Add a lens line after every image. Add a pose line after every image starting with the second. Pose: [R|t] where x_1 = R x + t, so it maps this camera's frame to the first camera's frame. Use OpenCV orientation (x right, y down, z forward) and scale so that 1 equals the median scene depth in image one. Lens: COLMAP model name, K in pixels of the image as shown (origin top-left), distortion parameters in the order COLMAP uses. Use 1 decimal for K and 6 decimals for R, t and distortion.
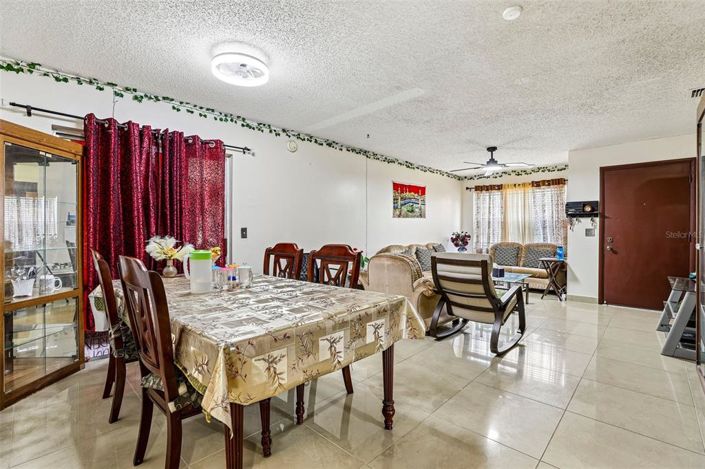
lens RADIAL K [[329.6, 0, 354.7], [0, 329.6, 232.6], [0, 0, 1]] dist [0.002912, -0.002458]
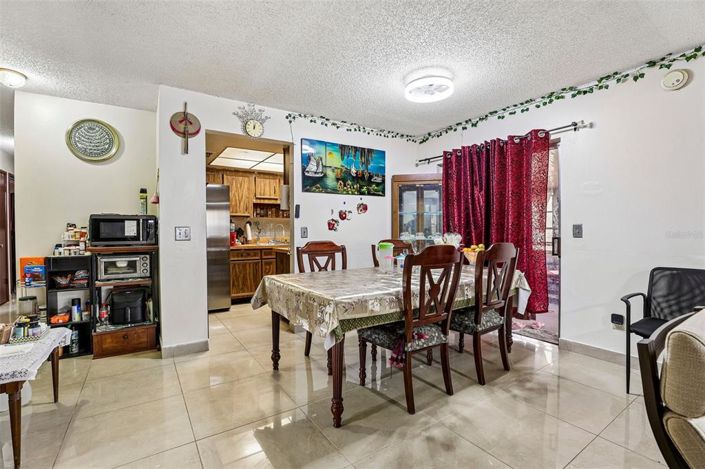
lens RADIAL K [[329.6, 0, 355.9], [0, 329.6, 231.1], [0, 0, 1]] dist [0.002912, -0.002458]
pose [[-0.189324, 0.008689, -0.981876, 0.405143], [0.004287, 0.999959, 0.008022, -0.004661], [0.981905, -0.002691, -0.189353, 0.469425]]
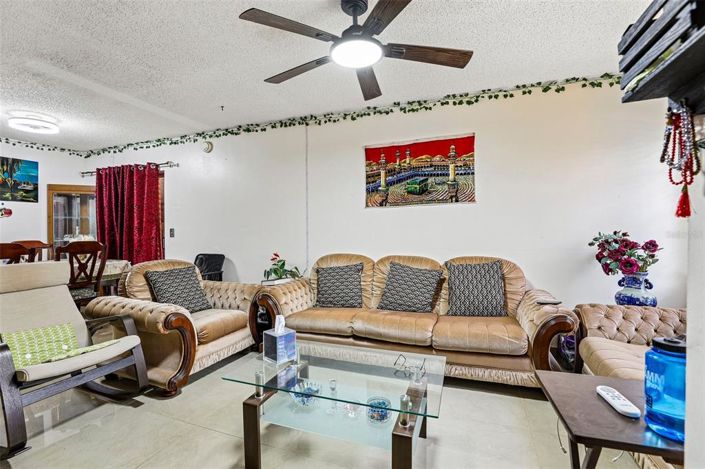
lens RADIAL K [[329.6, 0, 350.8], [0, 329.6, 231.3], [0, 0, 1]] dist [0.002912, -0.002458]
pose [[0.362898, 0.005134, -0.931815, 0.765974], [0.002447, 0.999976, 0.006462, -0.007601], [0.931826, -0.004626, 0.362877, 0.873388]]
